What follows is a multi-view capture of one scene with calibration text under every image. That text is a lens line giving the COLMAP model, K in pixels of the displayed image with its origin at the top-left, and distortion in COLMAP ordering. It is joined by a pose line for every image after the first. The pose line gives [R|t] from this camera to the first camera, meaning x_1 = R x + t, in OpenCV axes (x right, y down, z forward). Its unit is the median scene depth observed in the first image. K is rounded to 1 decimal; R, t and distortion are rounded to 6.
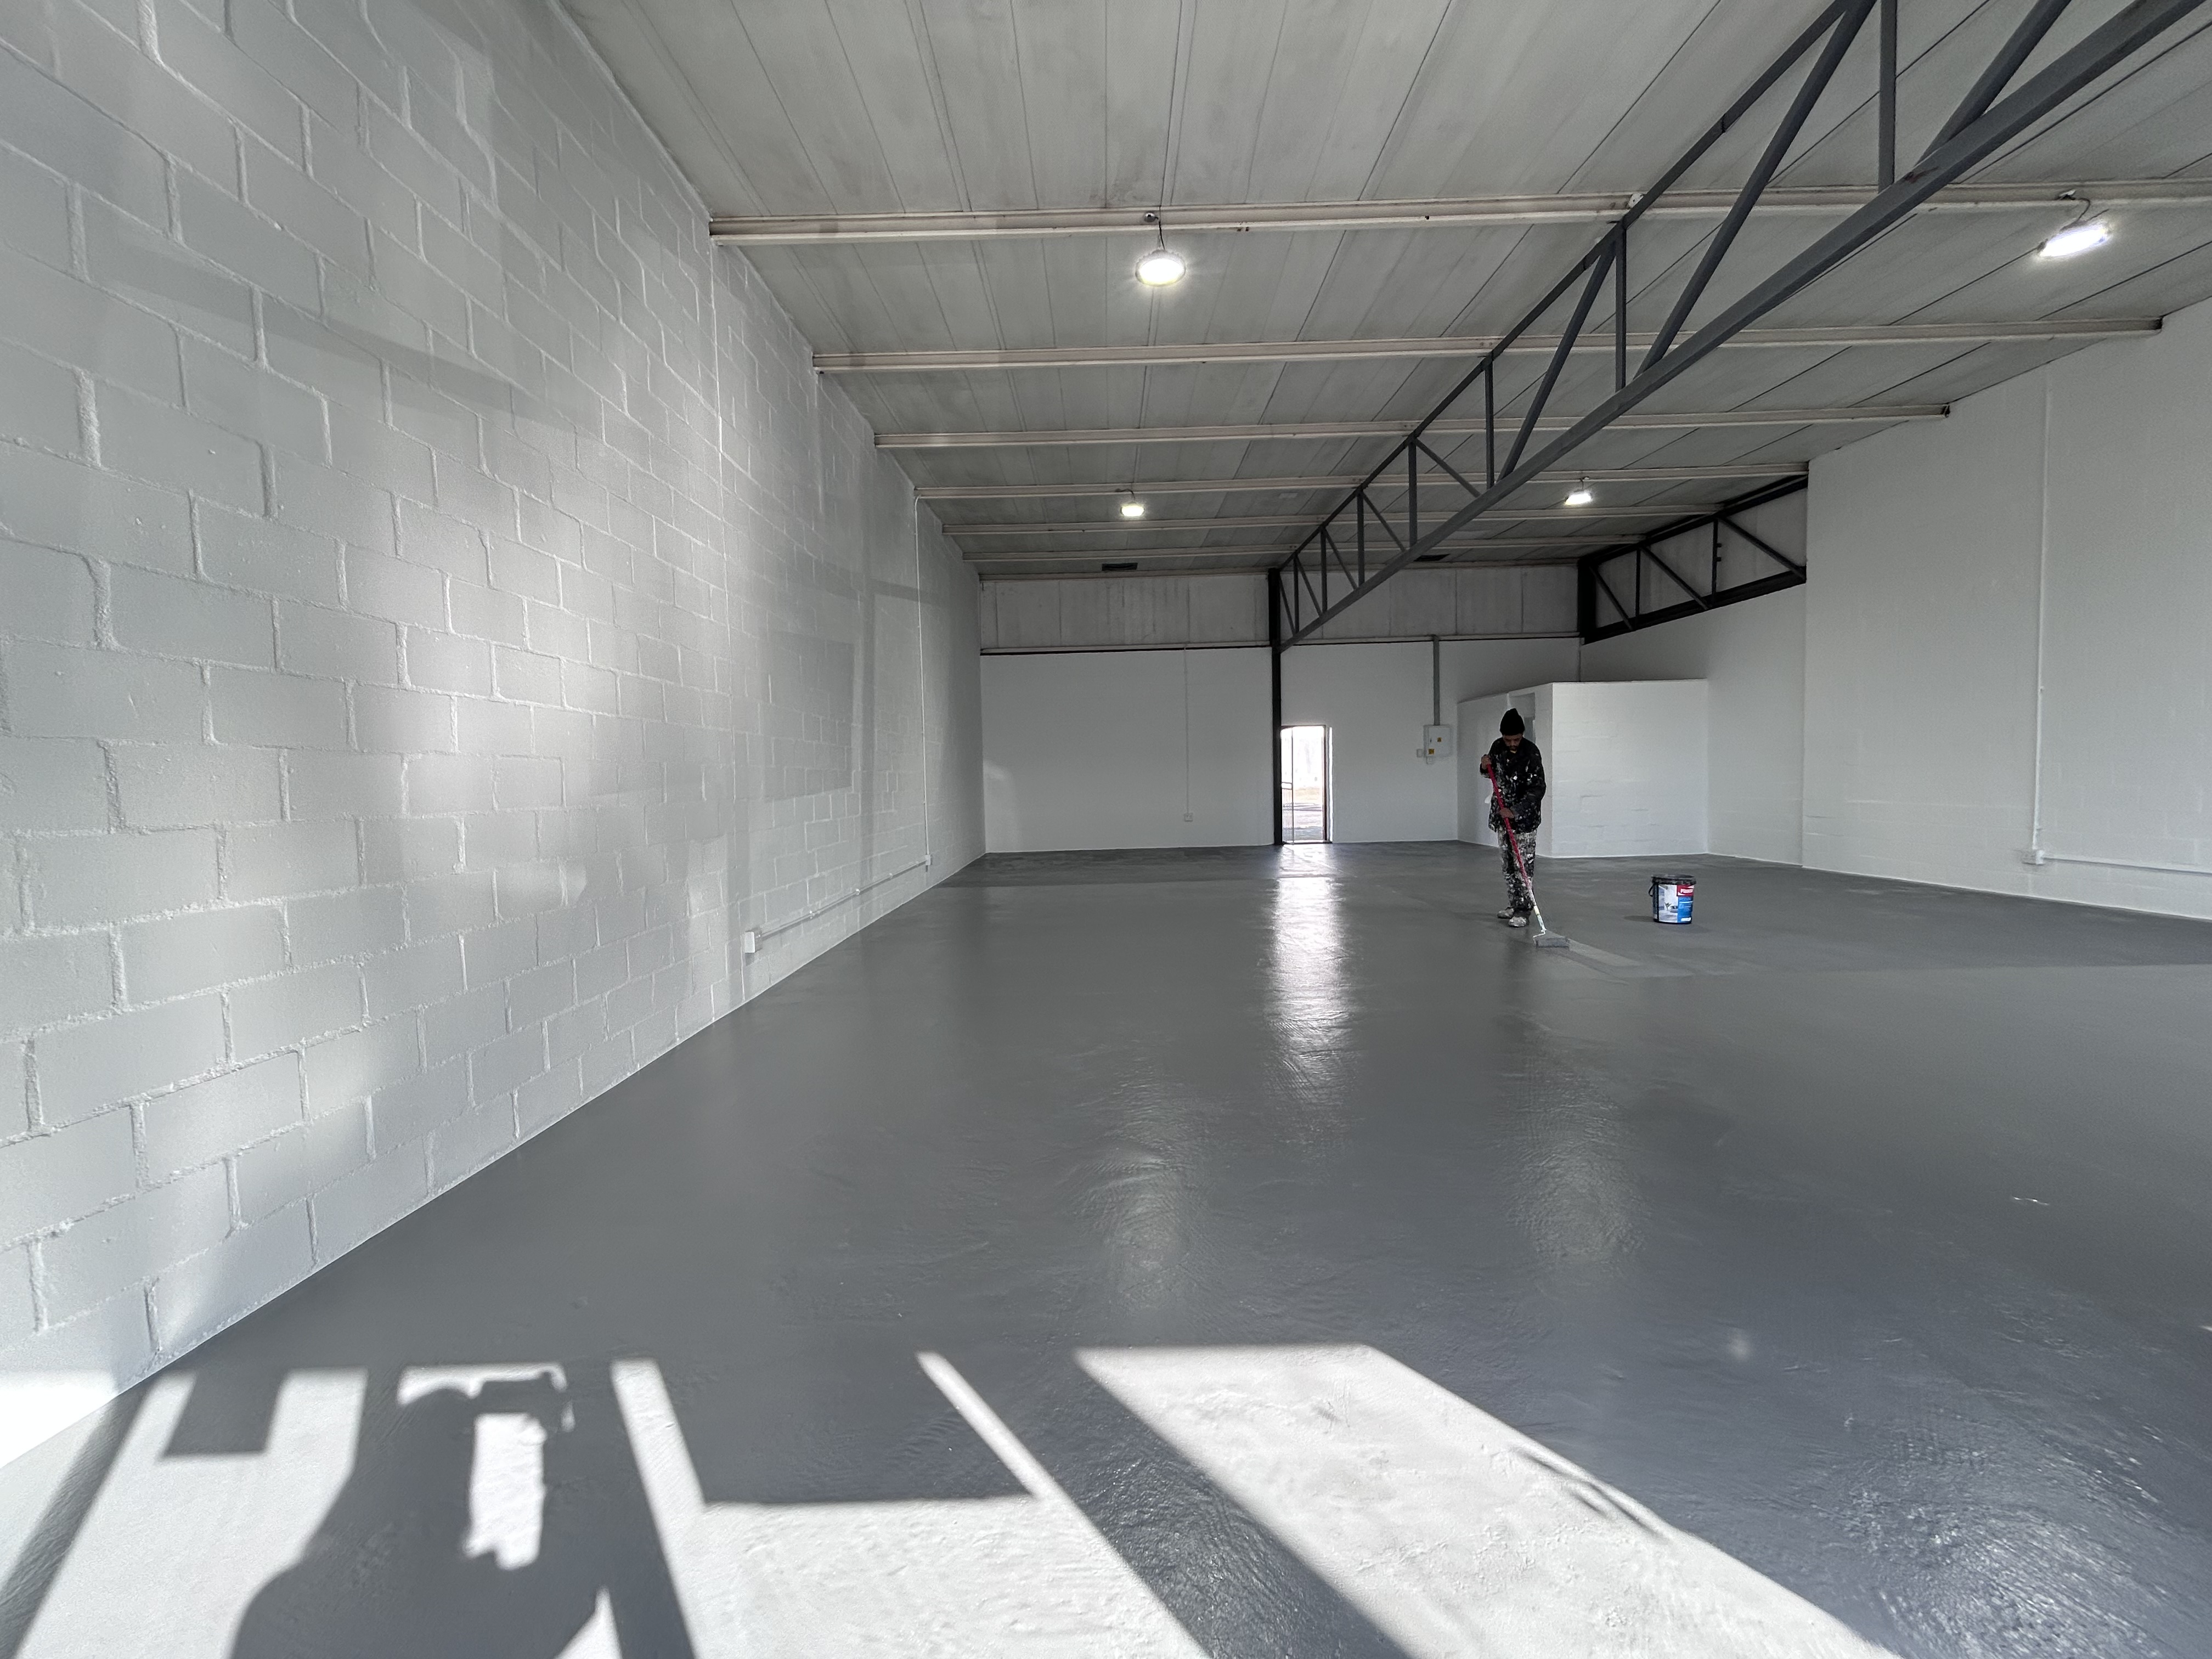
lens RADIAL K [[894.0, 0, 1103.2], [0, 894.0, 828.3], [0, 0, 1]] dist [-0.002182, 0.000577]
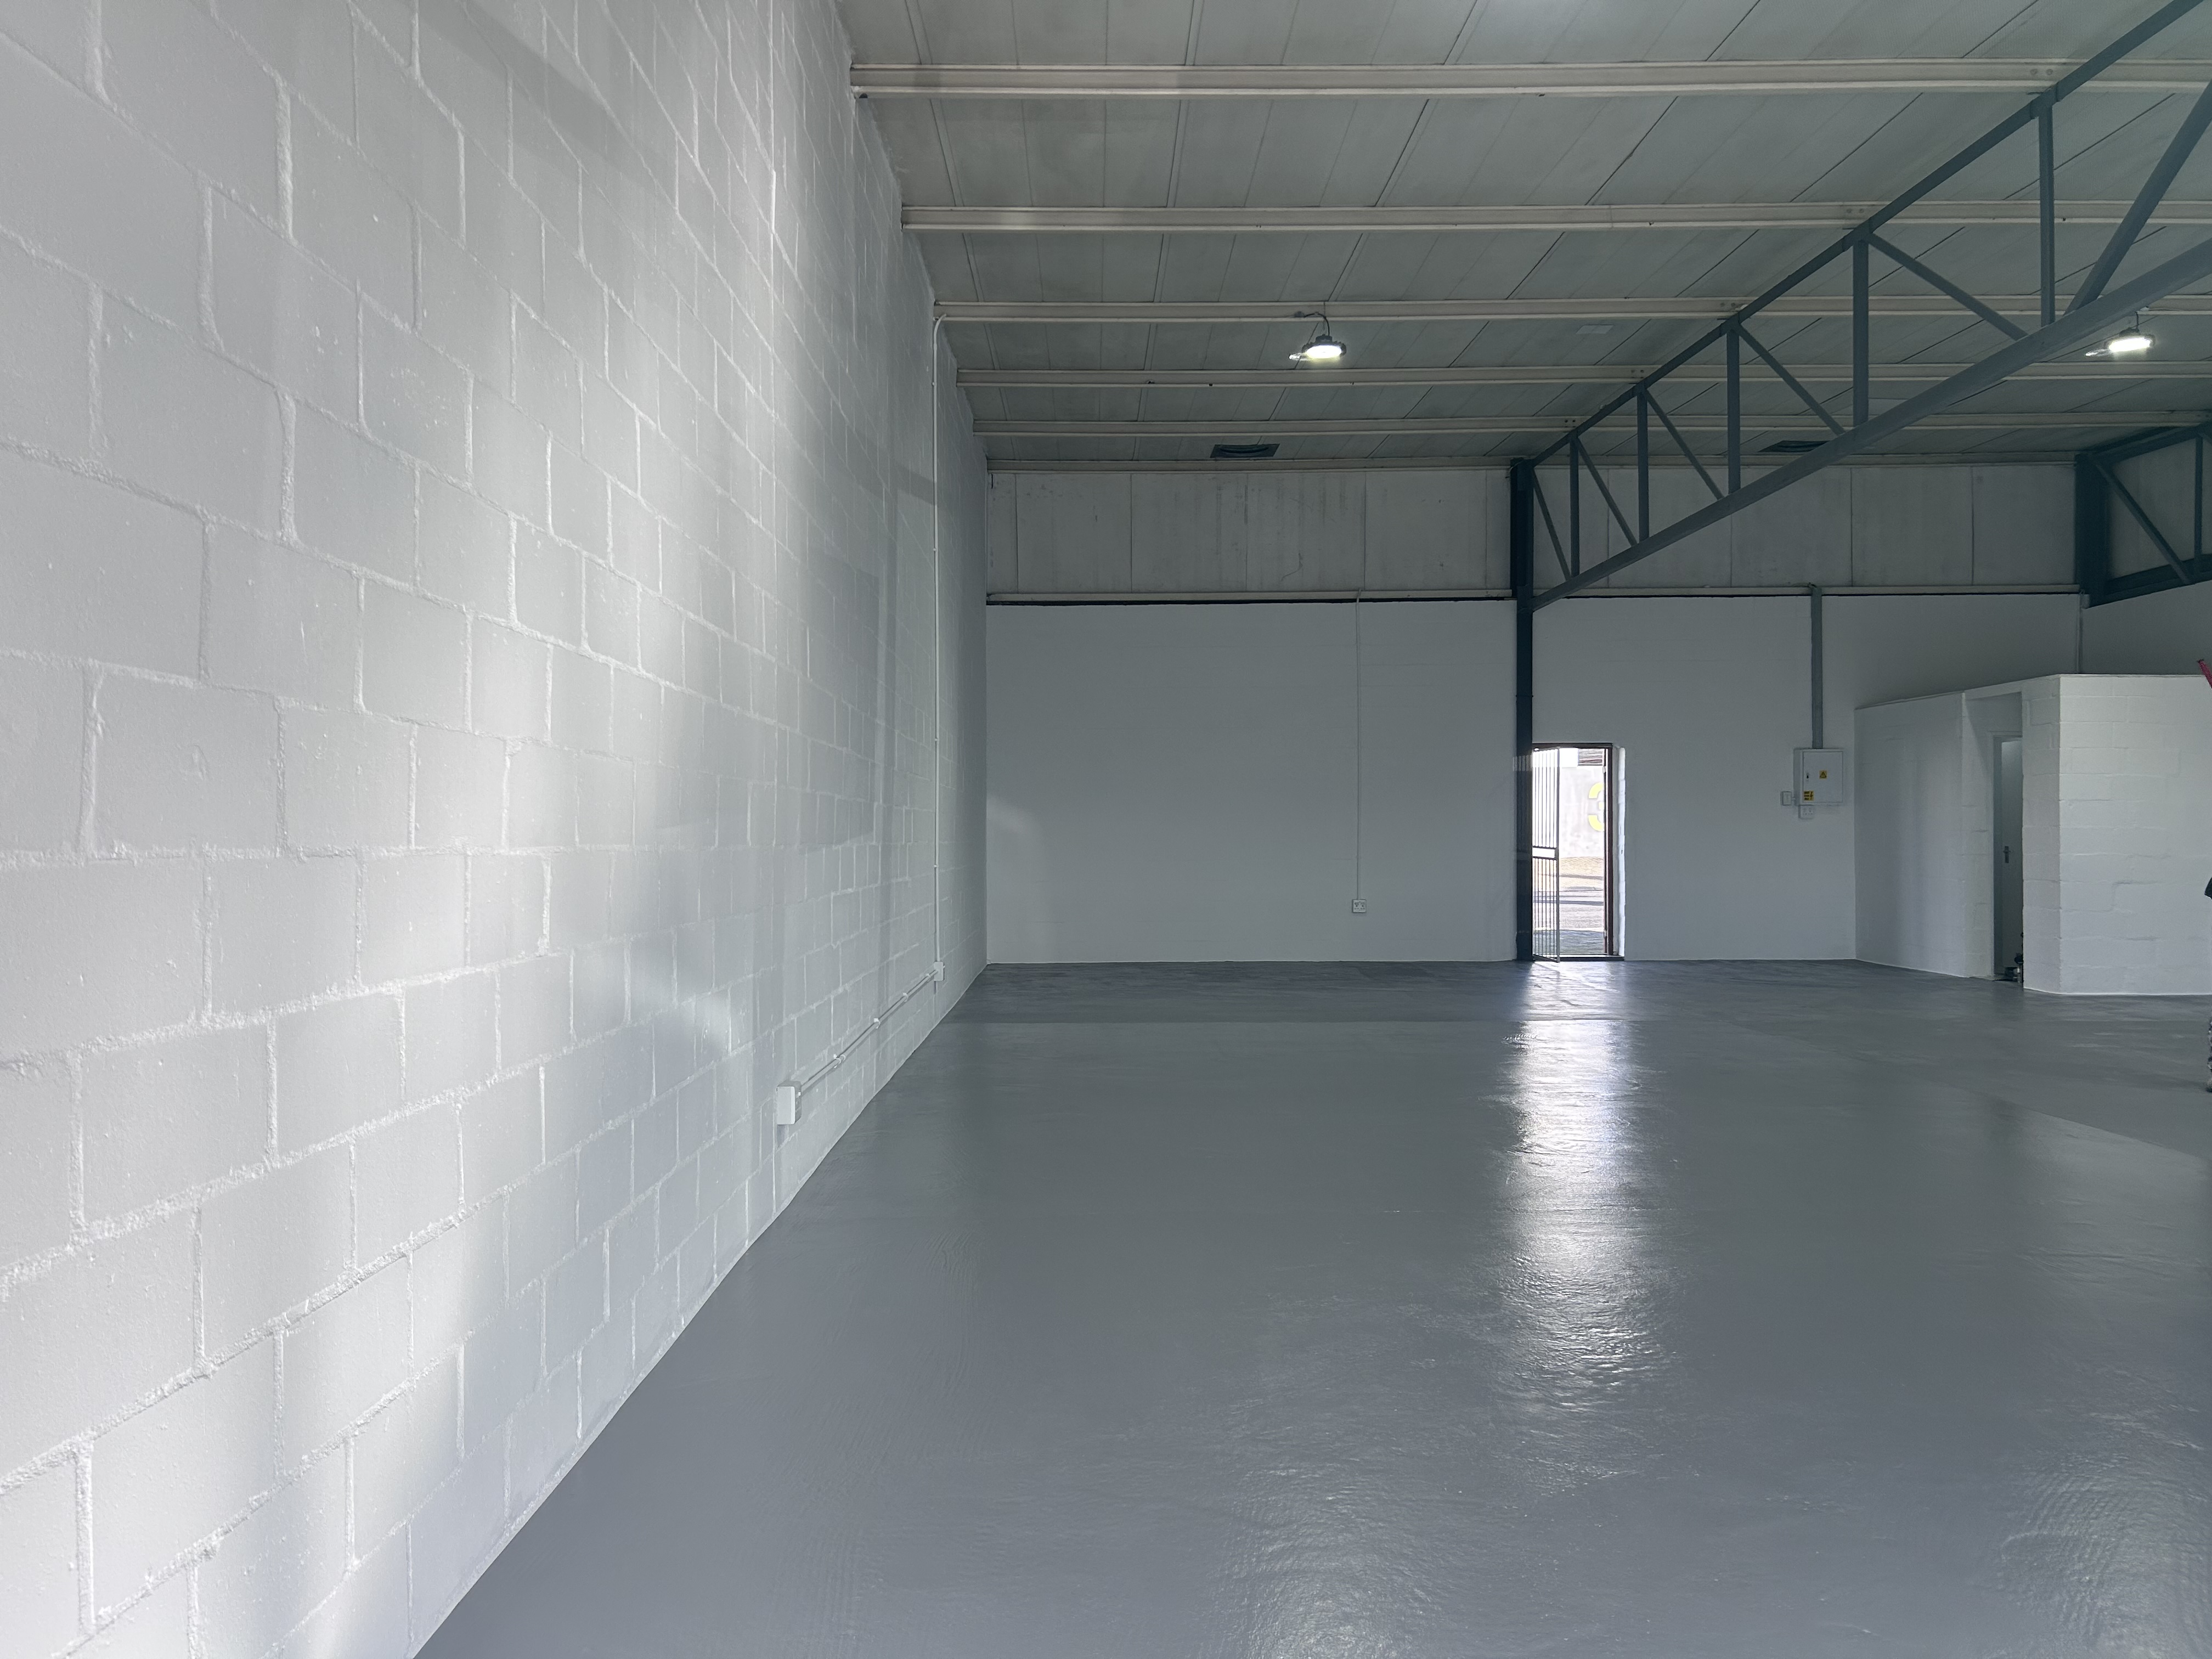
lens RADIAL K [[1655.8, 0, 1107.7], [0, 1655.8, 840.1], [0, 0, 1]] dist [0.057987, -0.062291]
pose [[0.999752, 0.020262, 0.009213, -0.129158], [-0.019729, 0.998311, -0.054649, 0.009792], [-0.010305, 0.054454, 0.998463, -0.021563]]
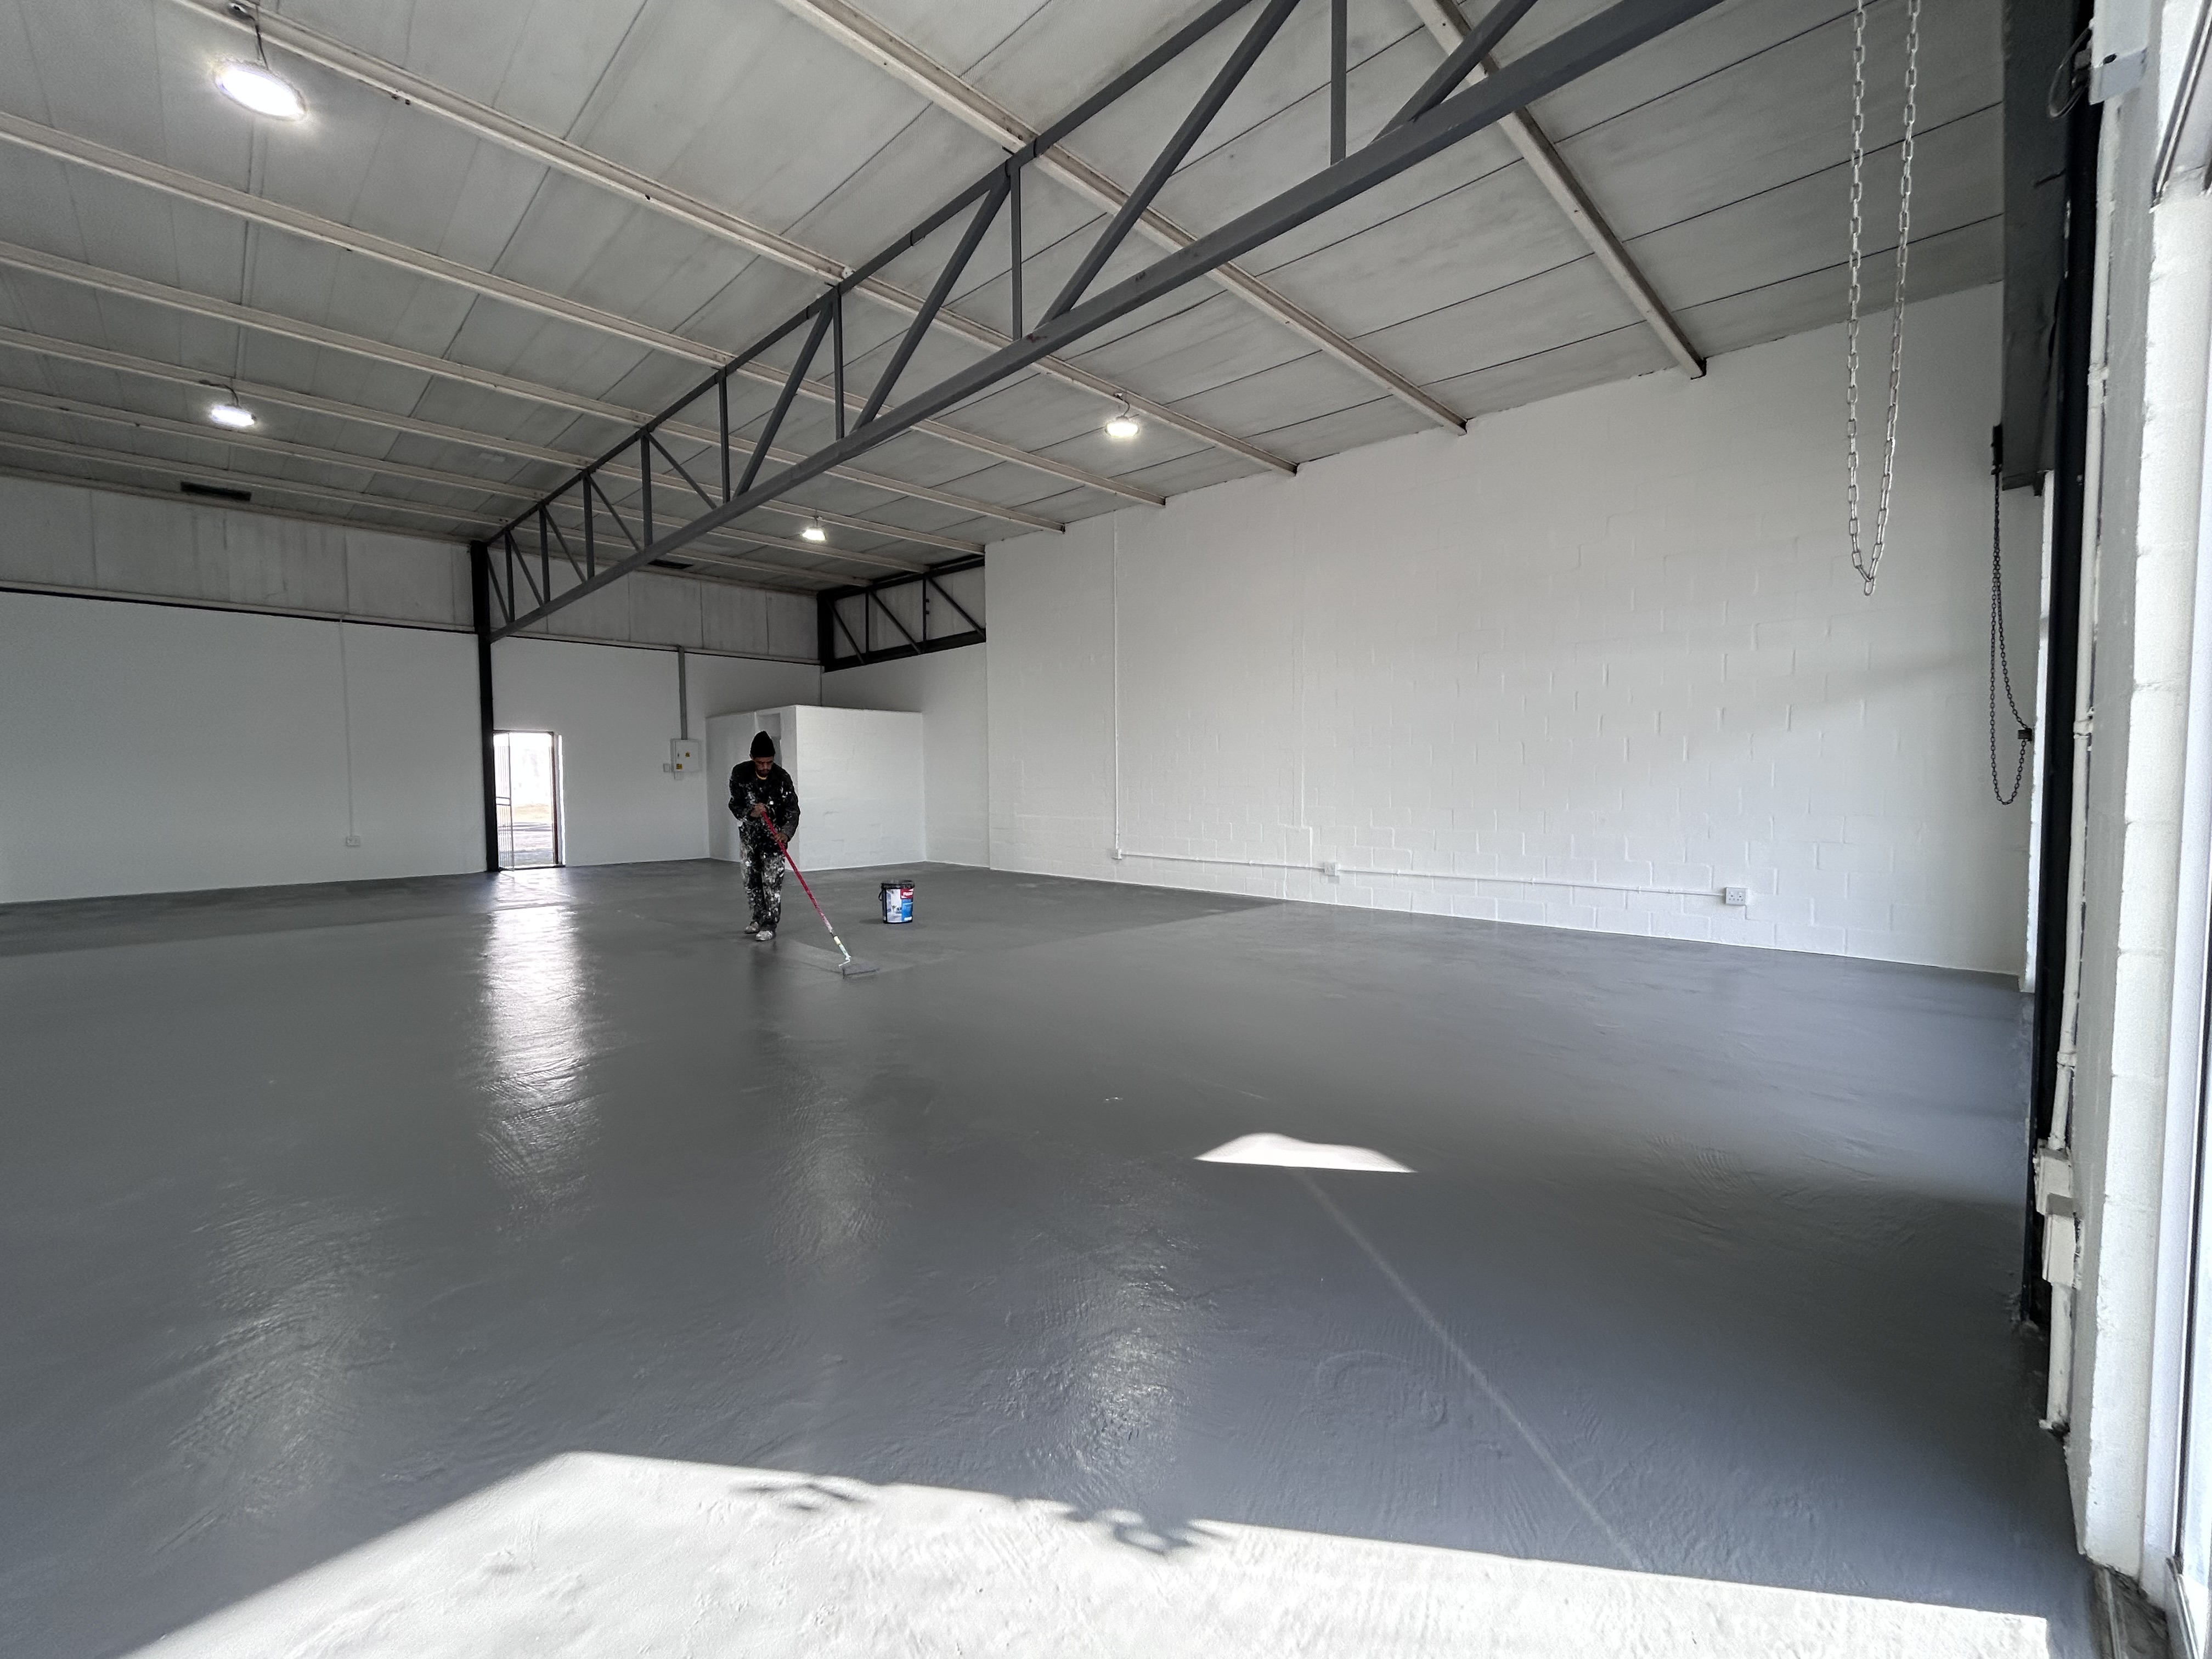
lens RADIAL K [[894.0, 0, 1106.2], [0, 894.0, 829.0], [0, 0, 1]] dist [-0.002182, 0.000577]
pose [[0.703685, -0.015481, 0.710343, 0.014019], [0.029207, 0.999548, -0.007150, 0.002101], [-0.709911, 0.025778, 0.703819, 0.005852]]
